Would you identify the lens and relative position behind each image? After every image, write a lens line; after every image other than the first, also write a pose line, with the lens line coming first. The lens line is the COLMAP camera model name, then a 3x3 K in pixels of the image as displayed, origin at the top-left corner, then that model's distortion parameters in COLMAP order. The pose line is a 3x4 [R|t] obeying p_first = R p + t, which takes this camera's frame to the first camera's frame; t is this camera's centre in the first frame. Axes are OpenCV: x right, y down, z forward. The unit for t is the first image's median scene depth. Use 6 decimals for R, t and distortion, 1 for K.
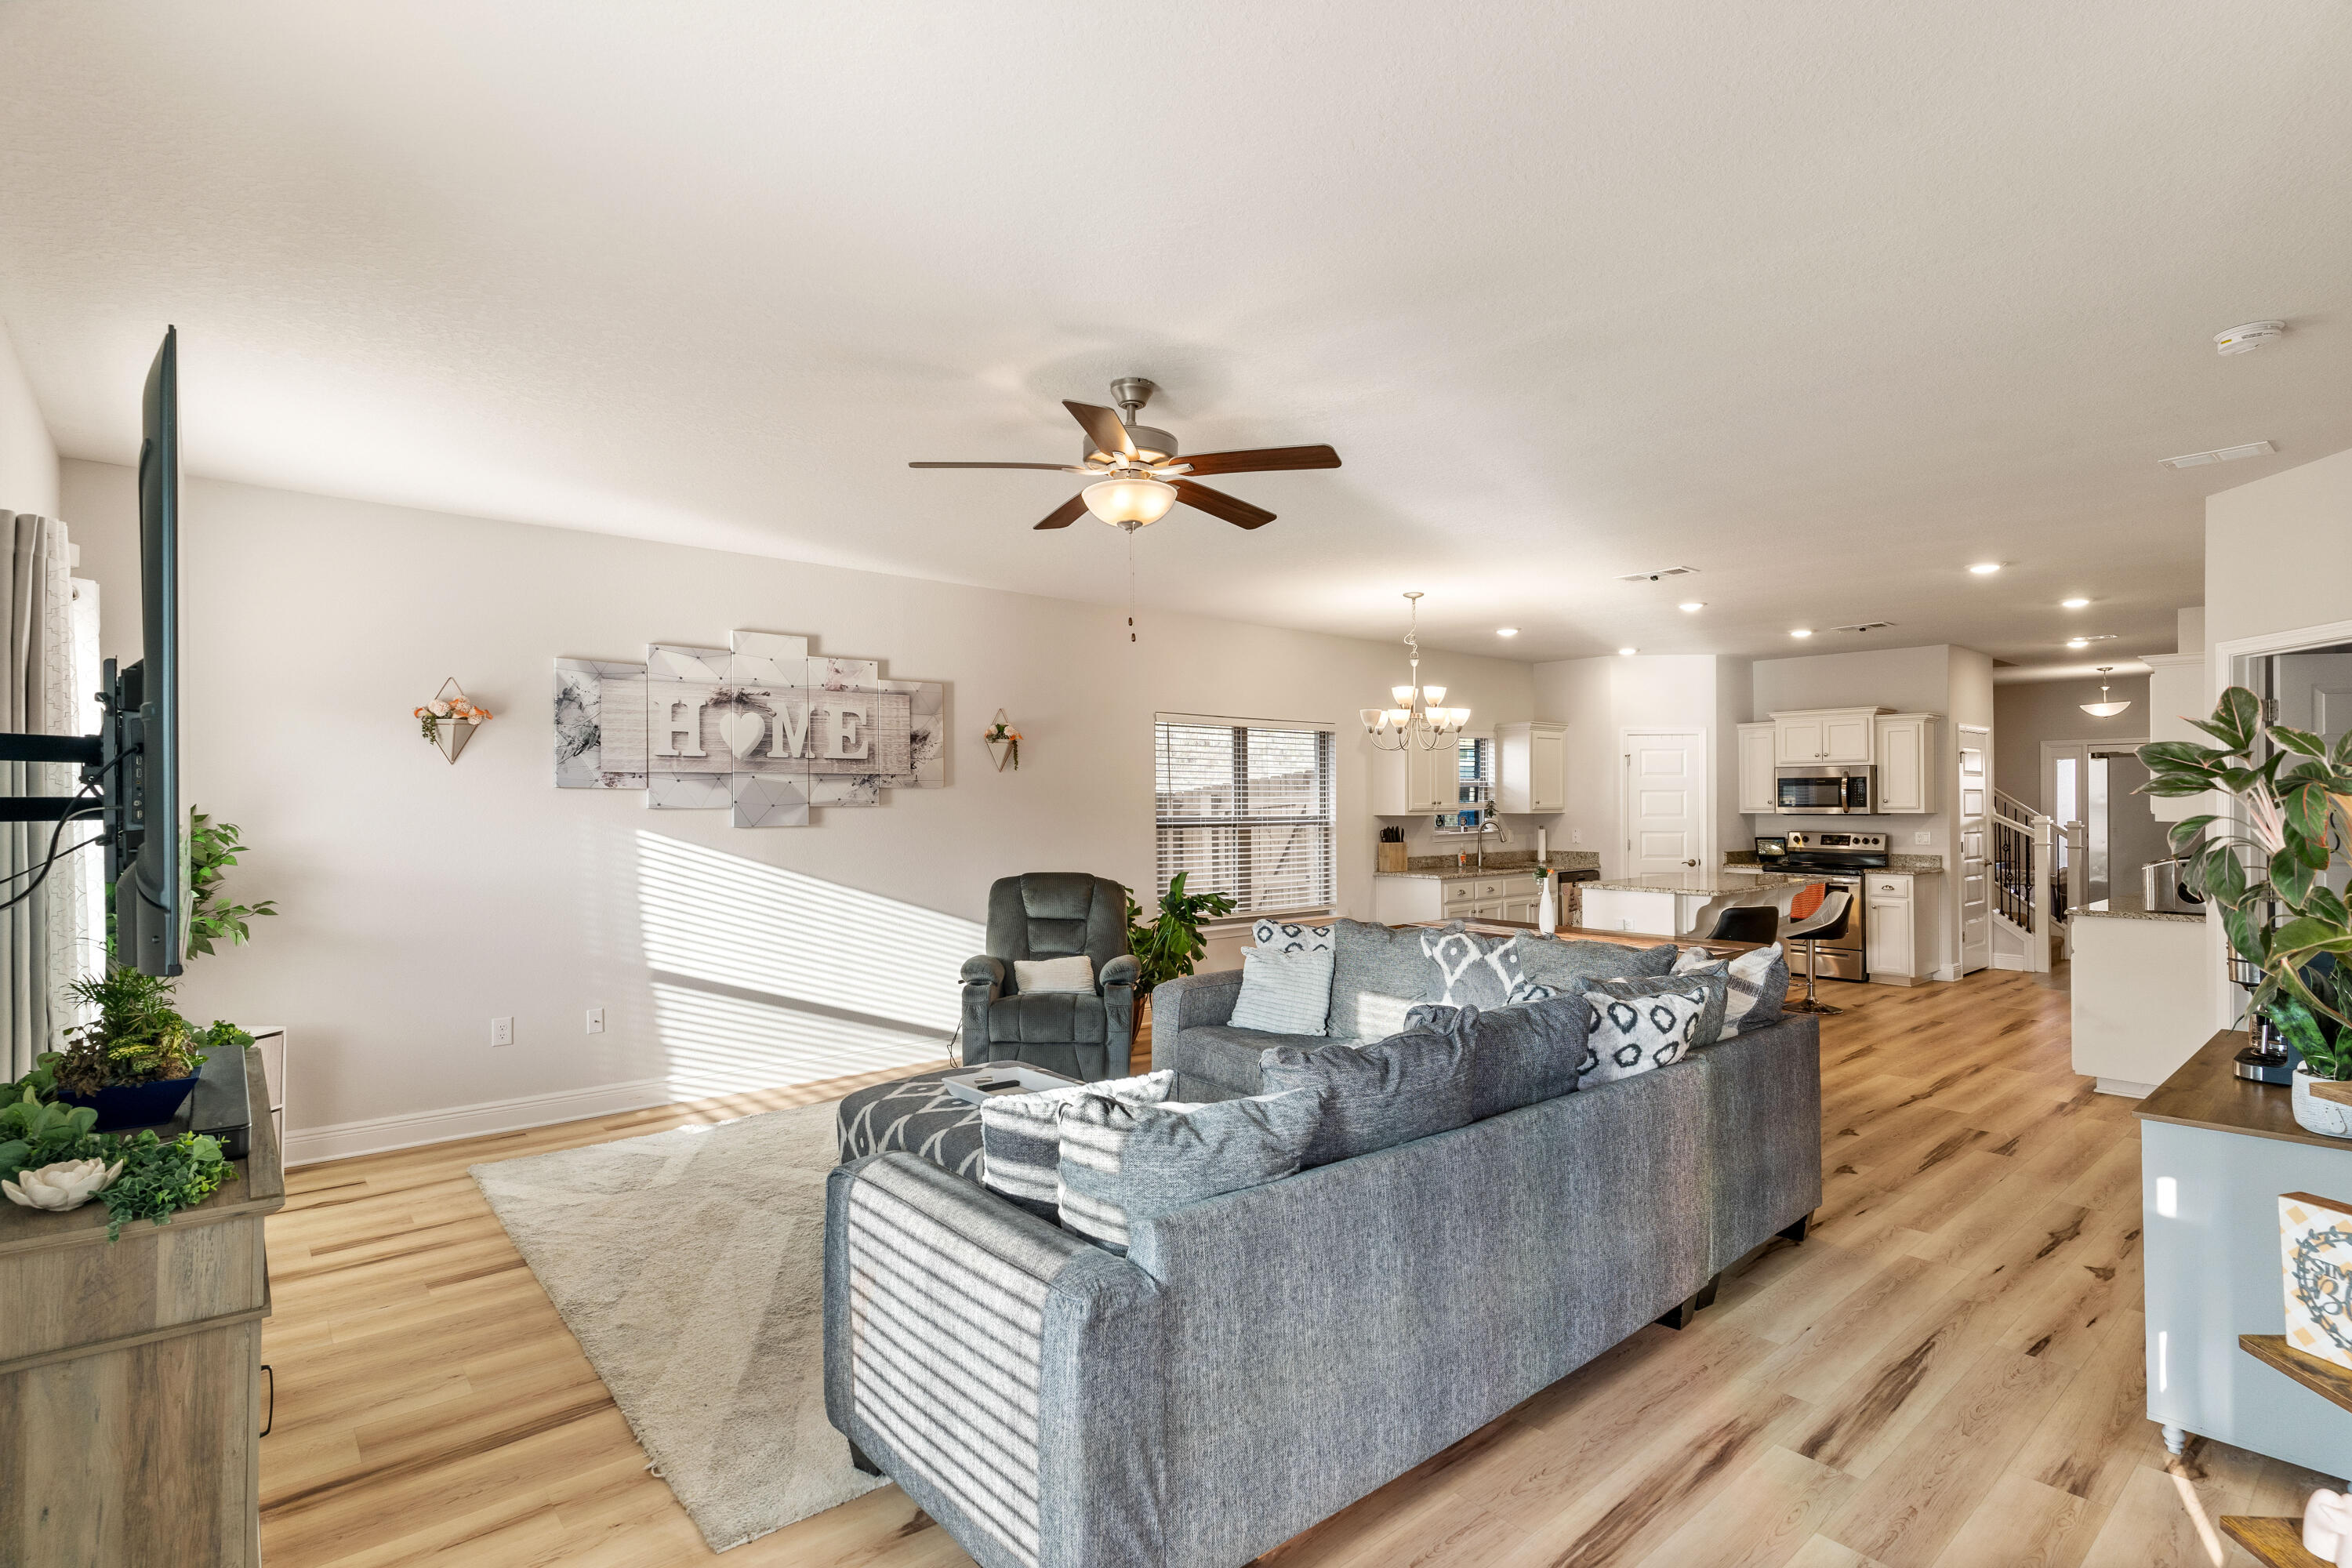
lens RADIAL K [[1128.9, 0, 1169.3], [0, 1128.9, 790.5], [0, 0, 1]] dist [0.001428, 0.000266]
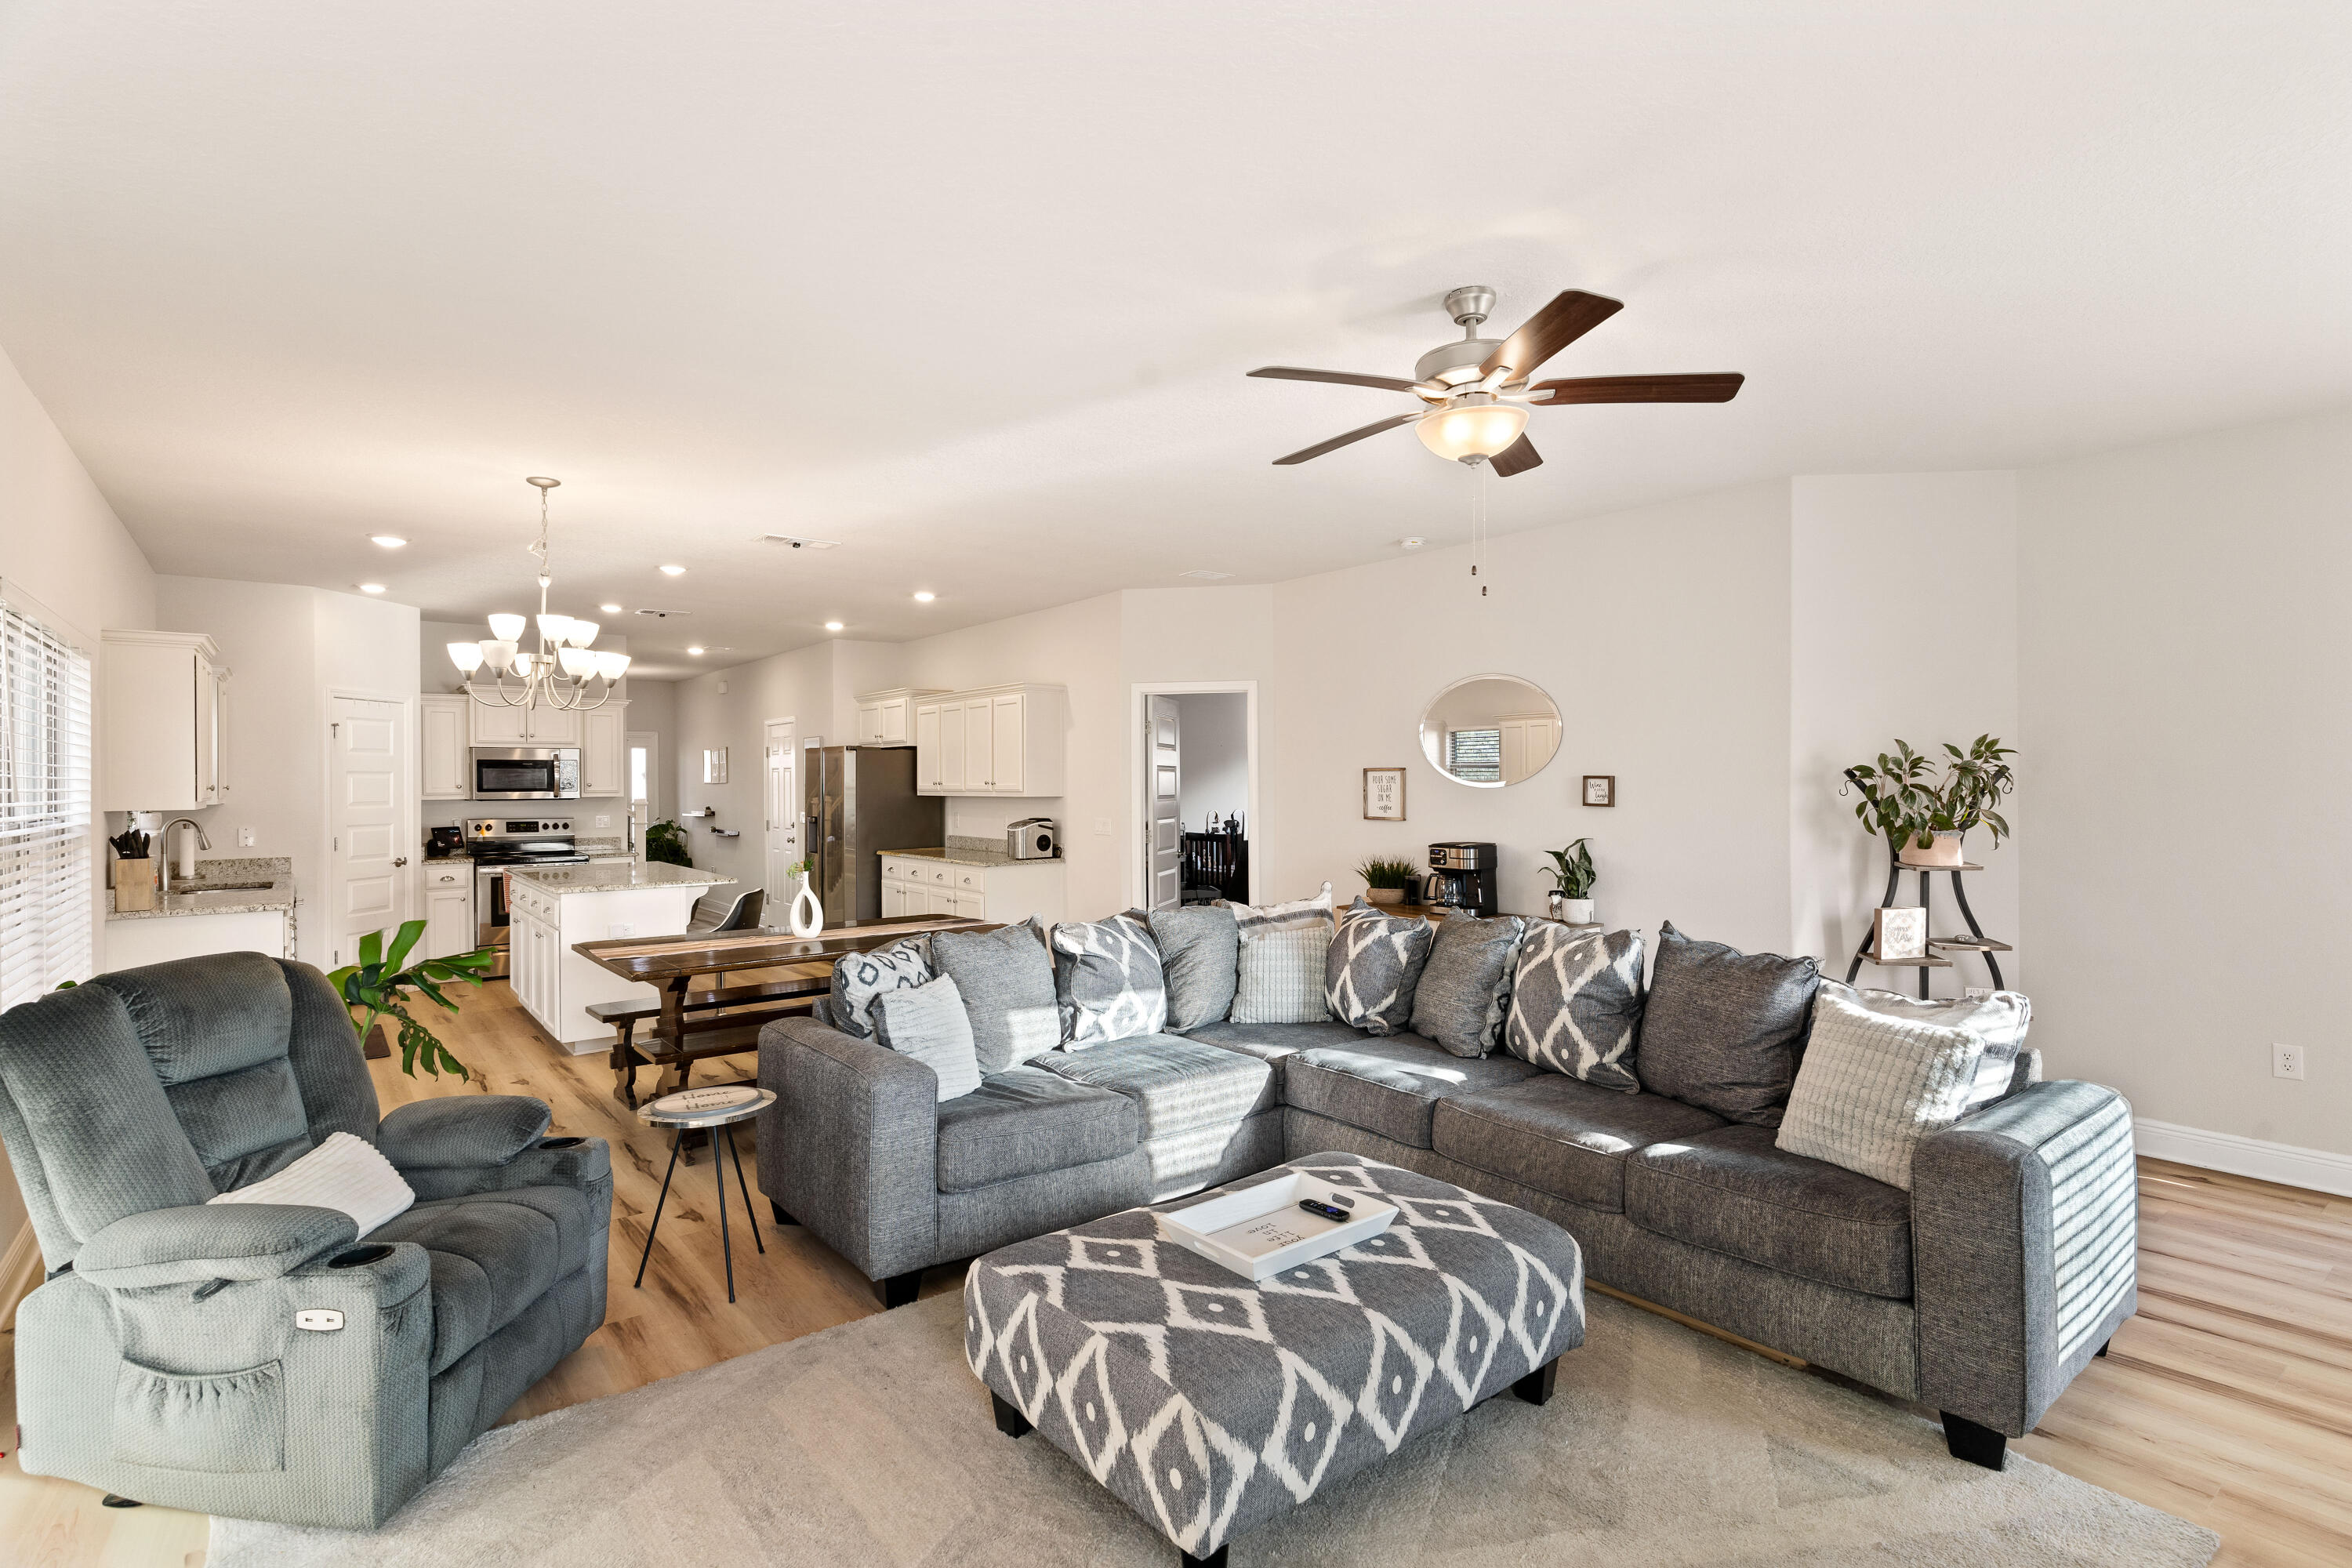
lens RADIAL K [[1131.0, 0, 1176.0], [0, 1131.0, 784.0], [0, 0, 1]] dist [0.002170, -0.000052]
pose [[0.042415, 0.000024, 0.999100, -0.337793], [-0.004699, 0.999989, 0.000175, 0.006028], [-0.999089, -0.004702, 0.042414, 0.437857]]
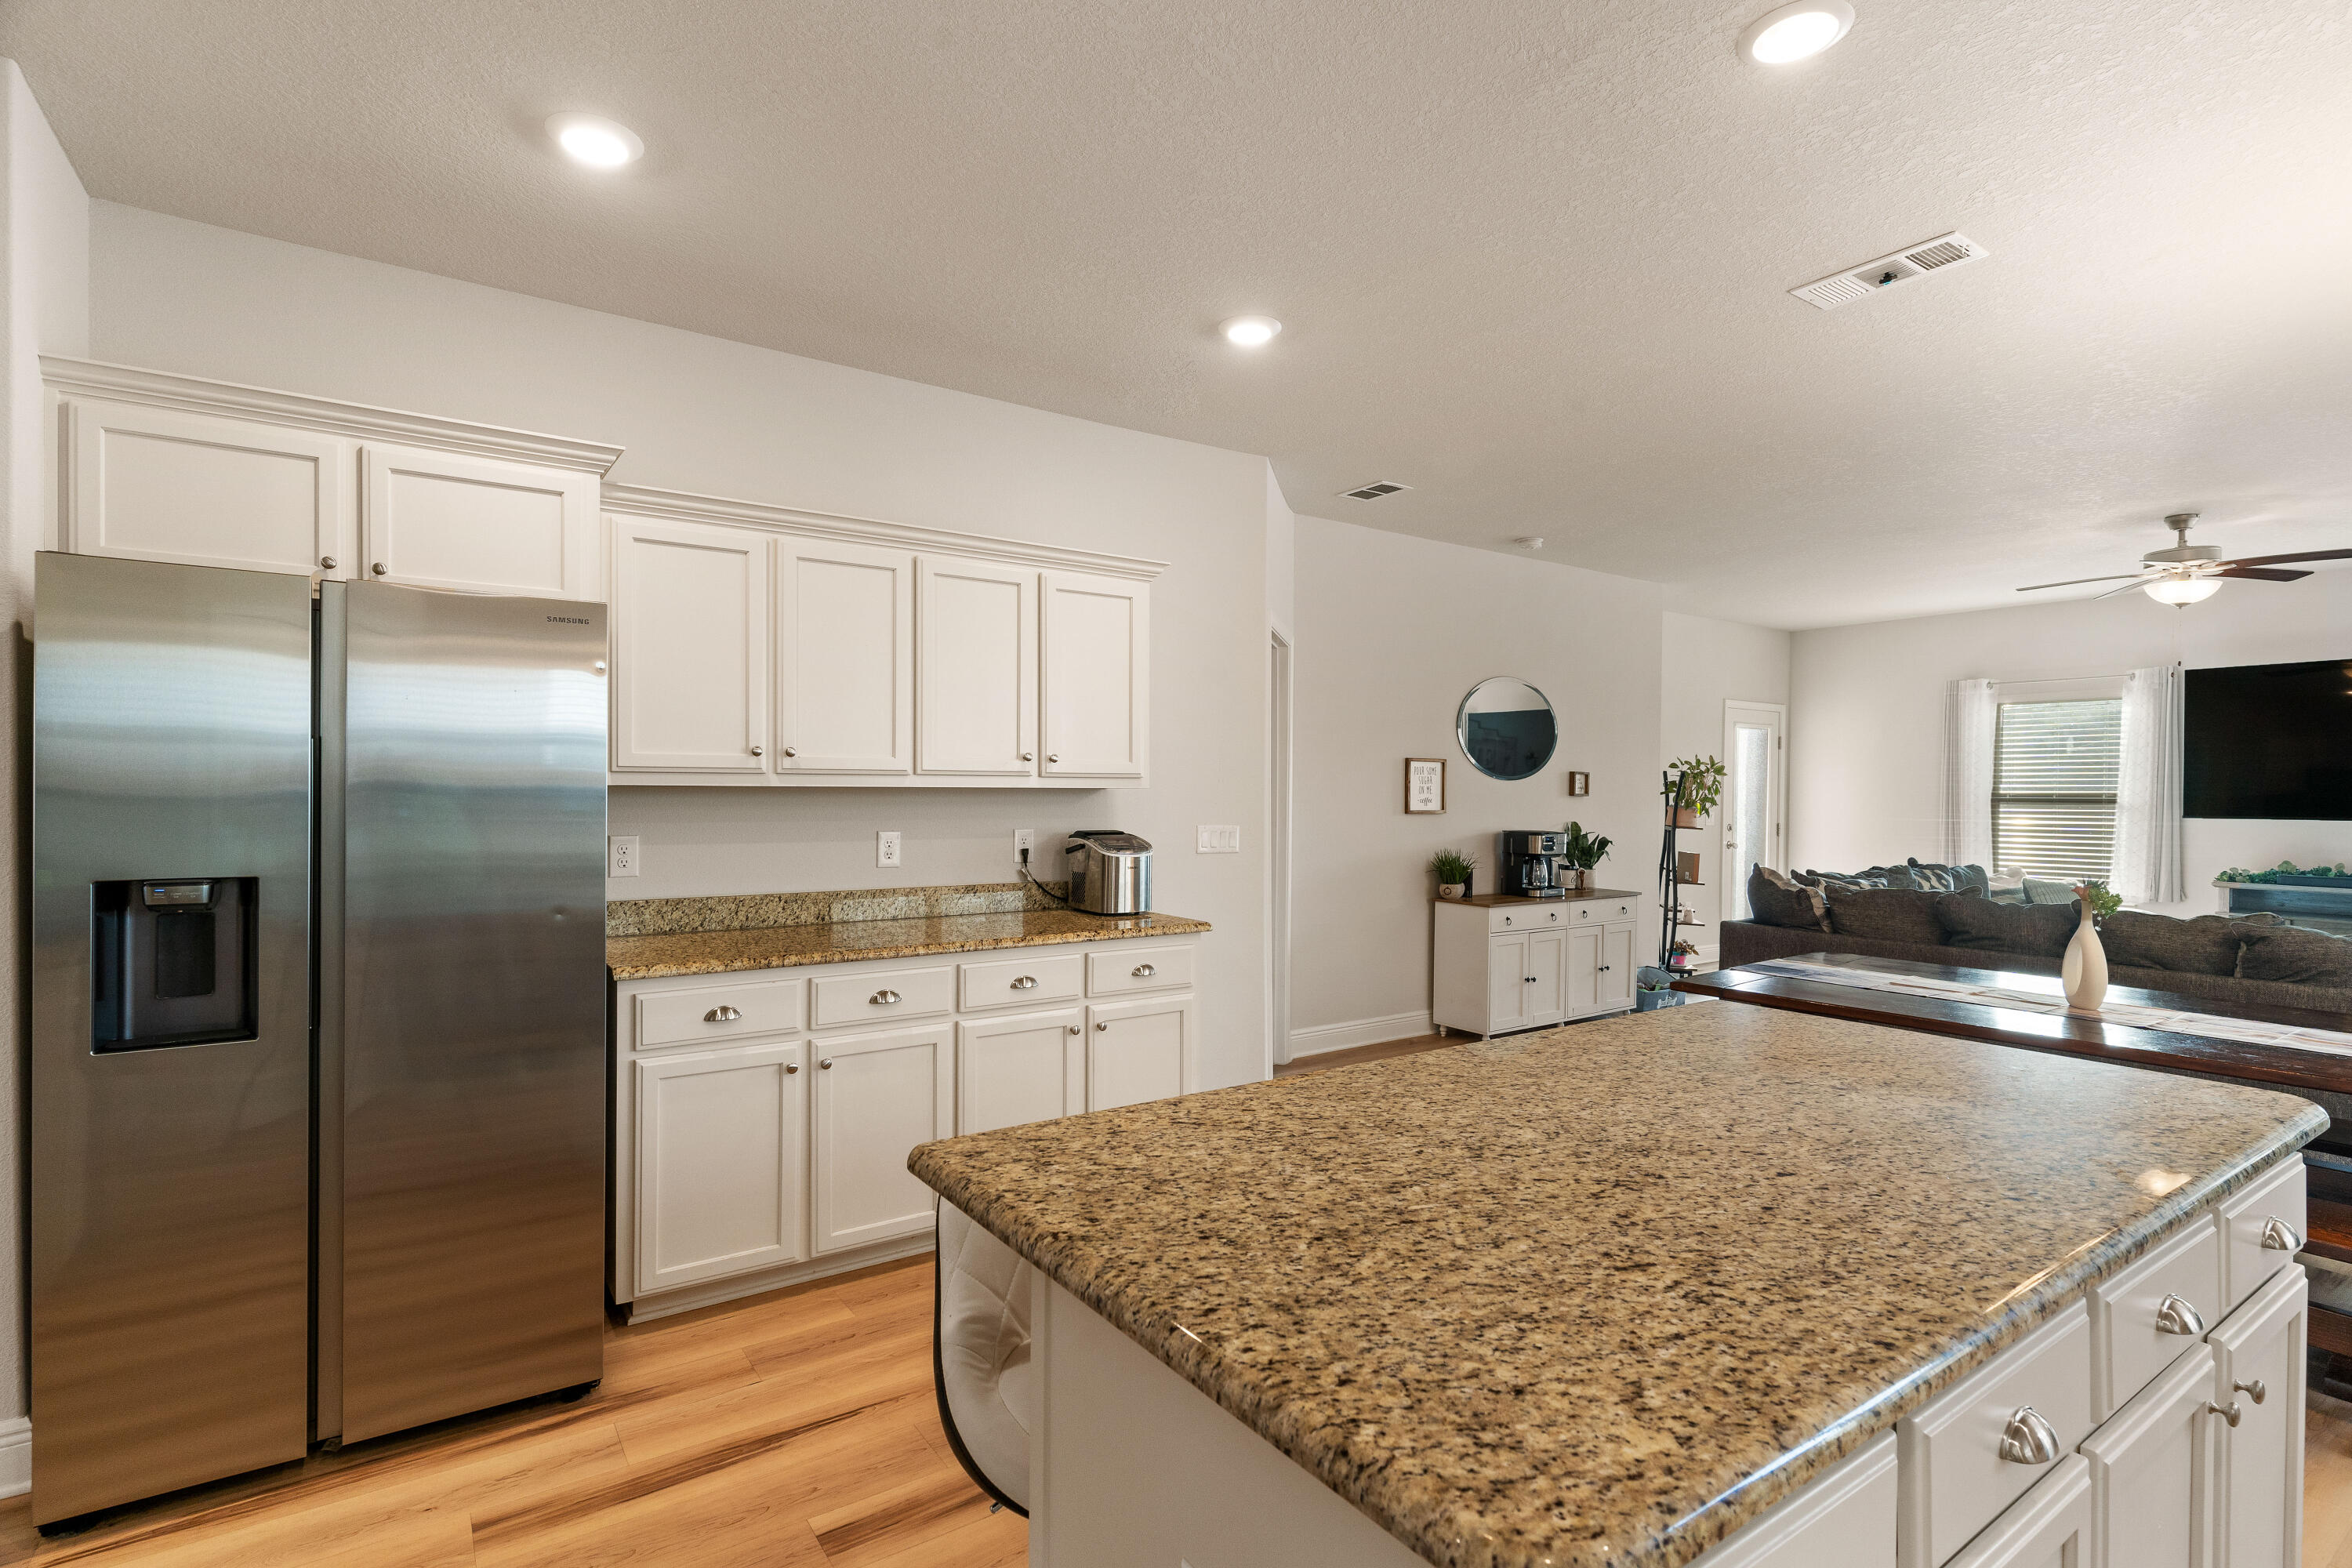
lens RADIAL K [[1127.9, 0, 1175.8], [0, 1127.9, 794.6], [0, 0, 1]] dist [0.002373, 0.000348]
pose [[-0.995663, -0.004915, 0.092907, 0.461853], [-0.005363, 0.999975, -0.004576, 0.020824], [-0.092882, -0.005054, -0.995664, 1.016929]]
